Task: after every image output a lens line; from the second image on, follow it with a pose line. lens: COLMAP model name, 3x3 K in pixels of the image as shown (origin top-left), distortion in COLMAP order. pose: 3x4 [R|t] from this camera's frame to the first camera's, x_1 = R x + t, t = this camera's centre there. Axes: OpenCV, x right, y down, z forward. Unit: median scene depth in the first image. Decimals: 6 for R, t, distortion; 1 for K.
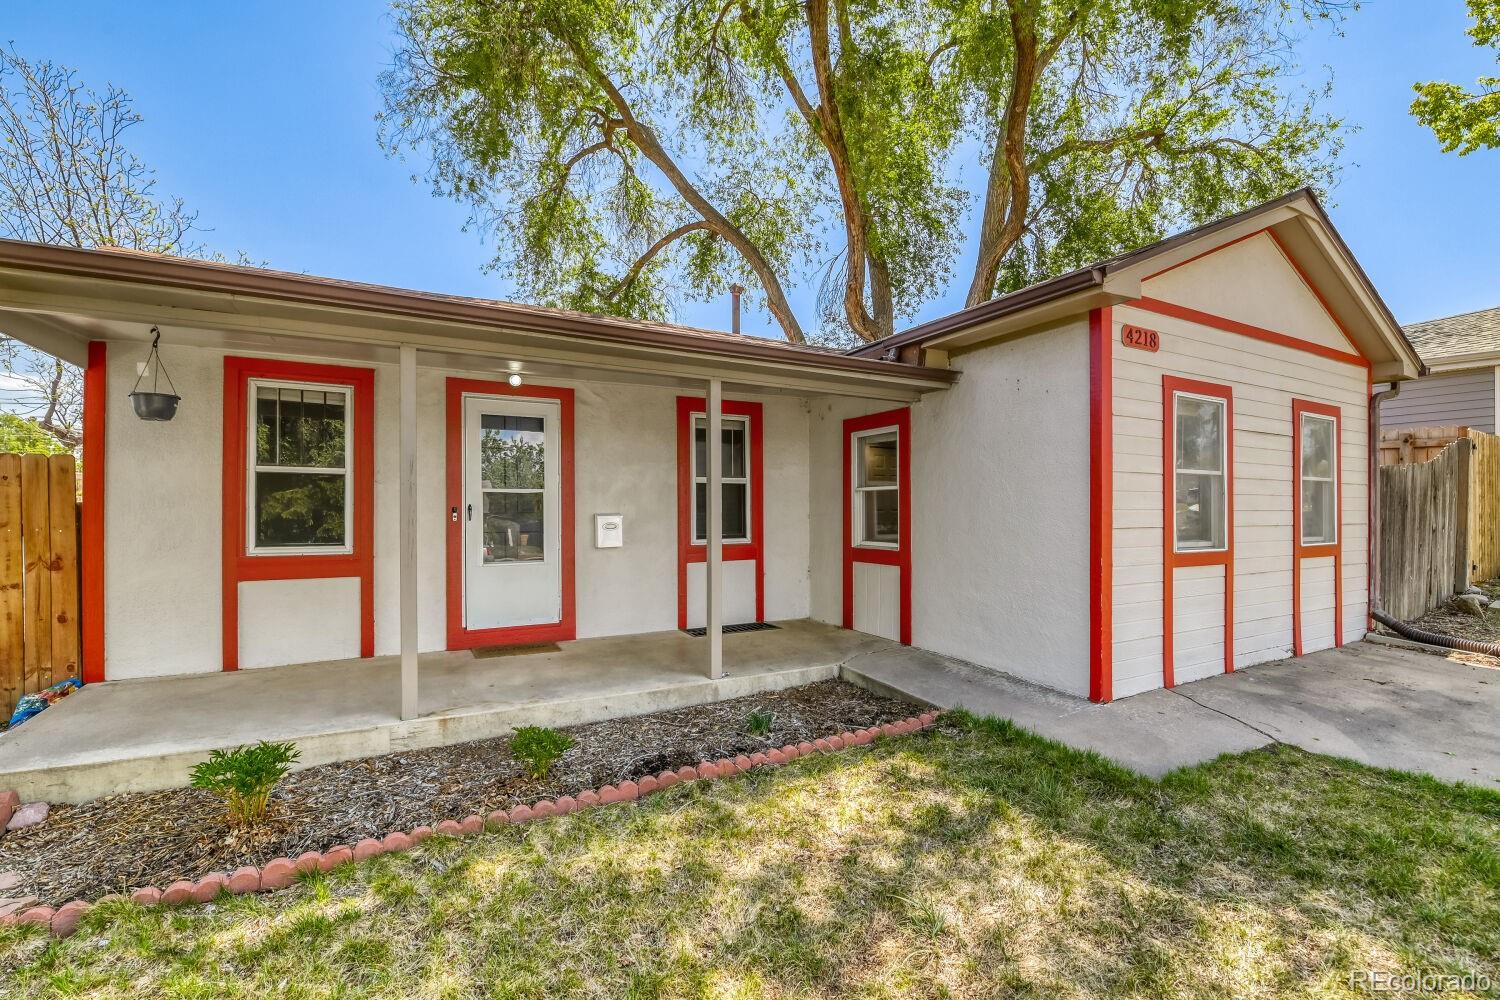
lens RADIAL K [[643.7, 0, 730.1], [0, 643.7, 521.0], [0, 0, 1]] dist [-0.003119, -0.000970]
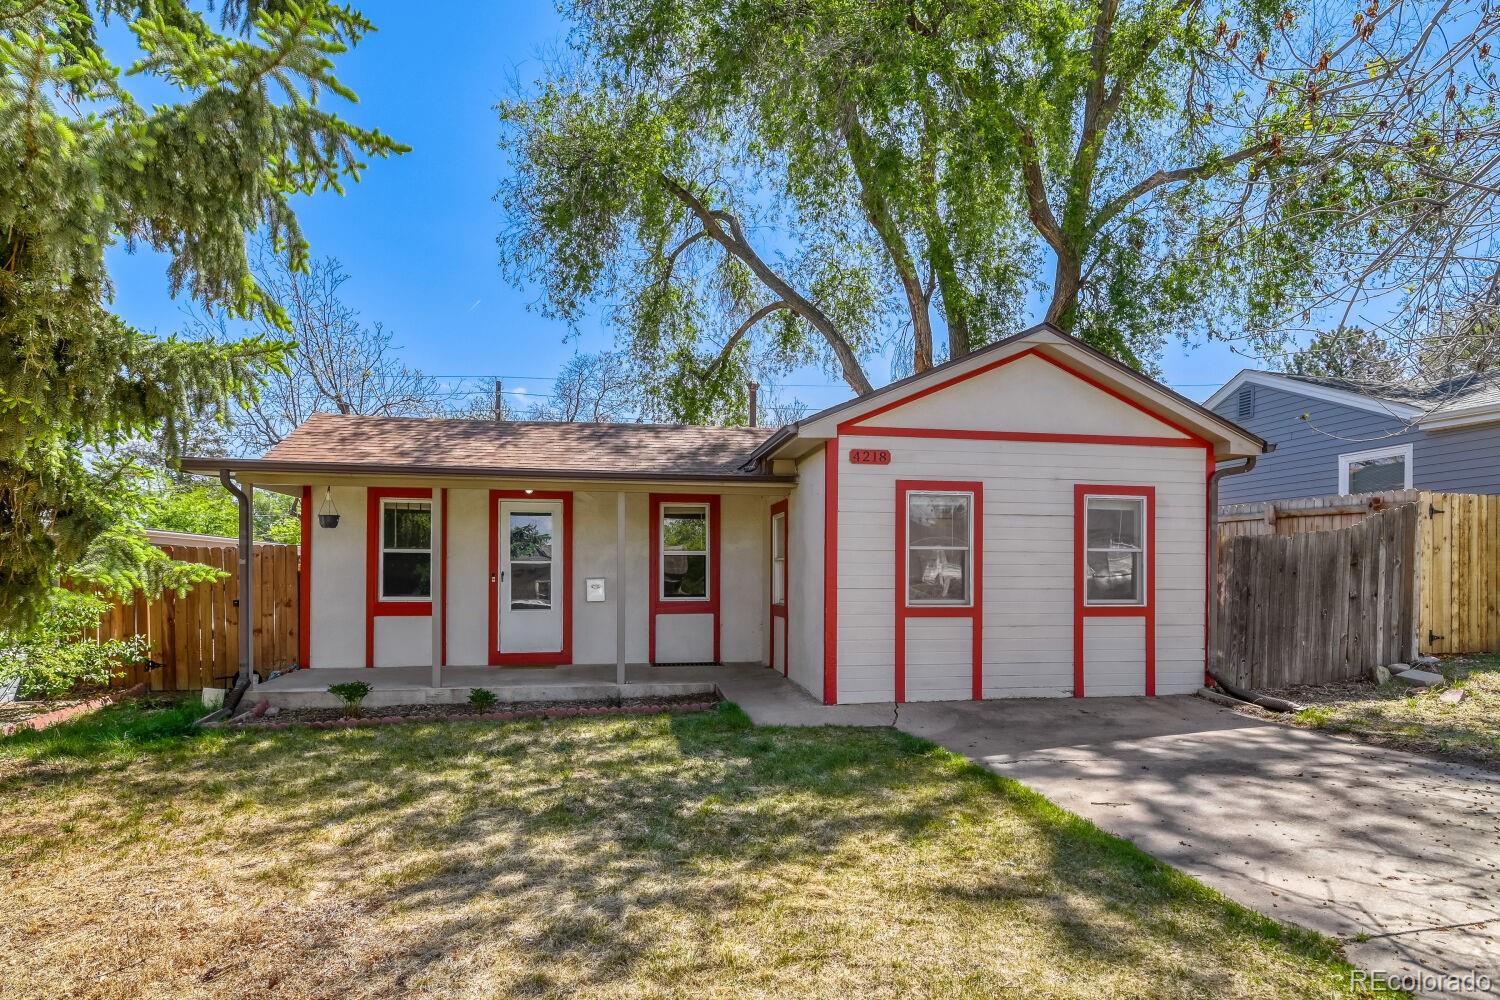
lens RADIAL K [[788.7, 0, 719.9], [0, 788.7, 578.3], [0, 0, 1]] dist [0.028202, 0.000025]
pose [[0.944554, 0.004049, -0.328332, 0.718796], [-0.008104, 0.999907, -0.010982, 0.008060], [0.328257, 0.013034, 0.944499, -0.625611]]
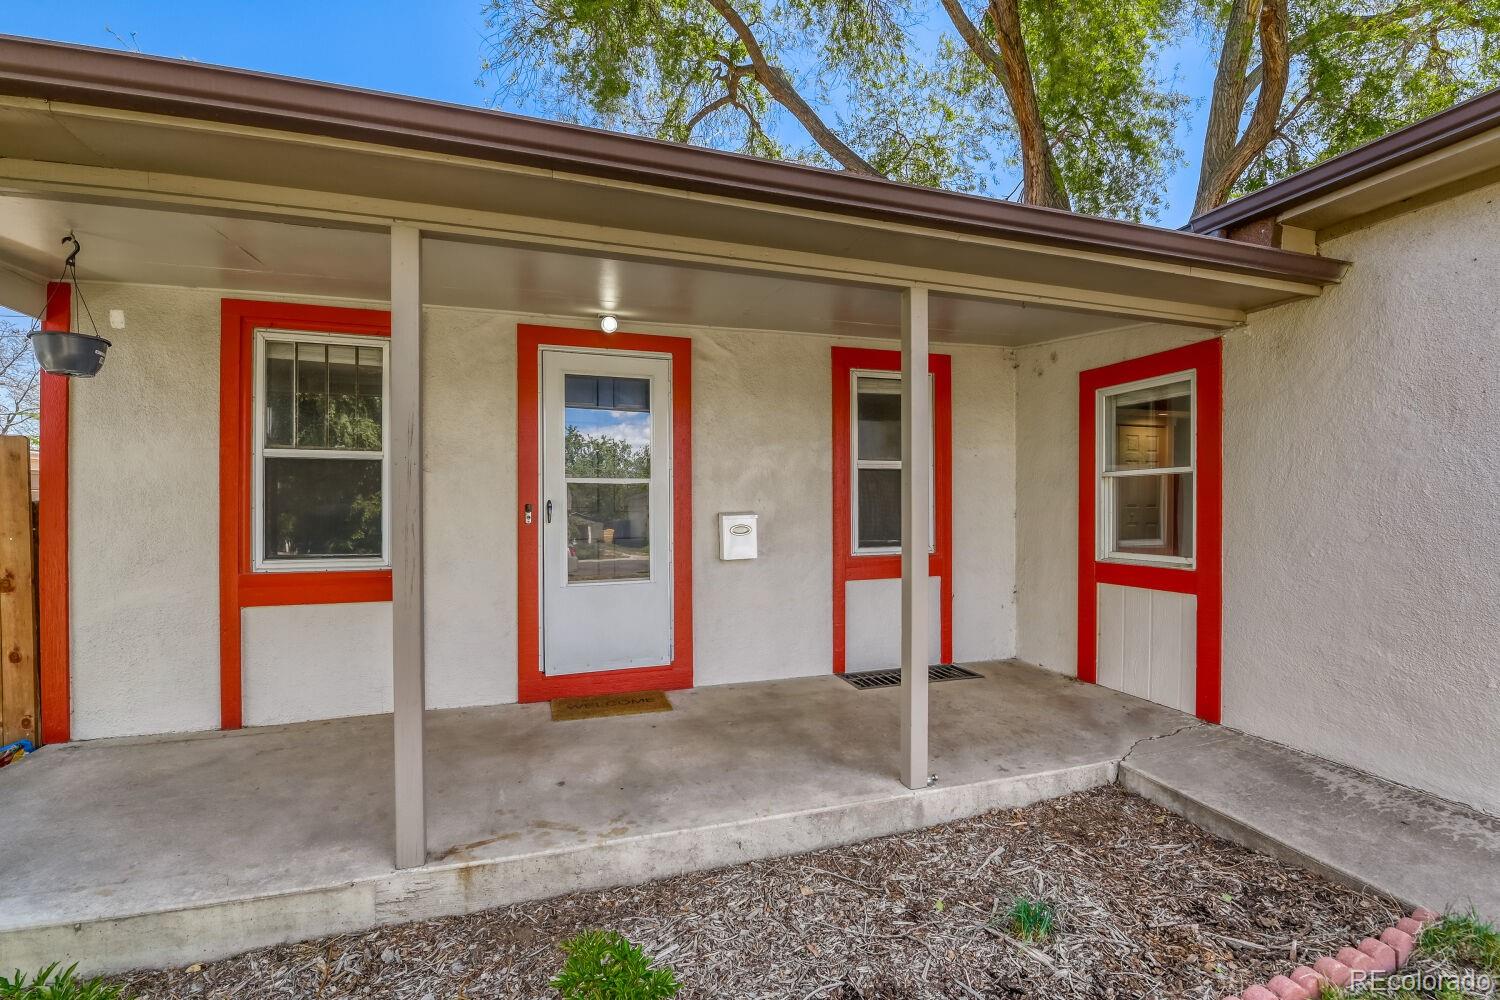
lens RADIAL K [[651.3, 0, 749.6], [0, 651.3, 507.6], [0, 0, 1]] dist [-0.001880, -0.000569]
pose [[0.987410, -0.004209, -0.158128, -0.069091], [0.001665, 0.999867, -0.016220, -0.005505], [0.158175, 0.015753, 0.987285, 0.322331]]
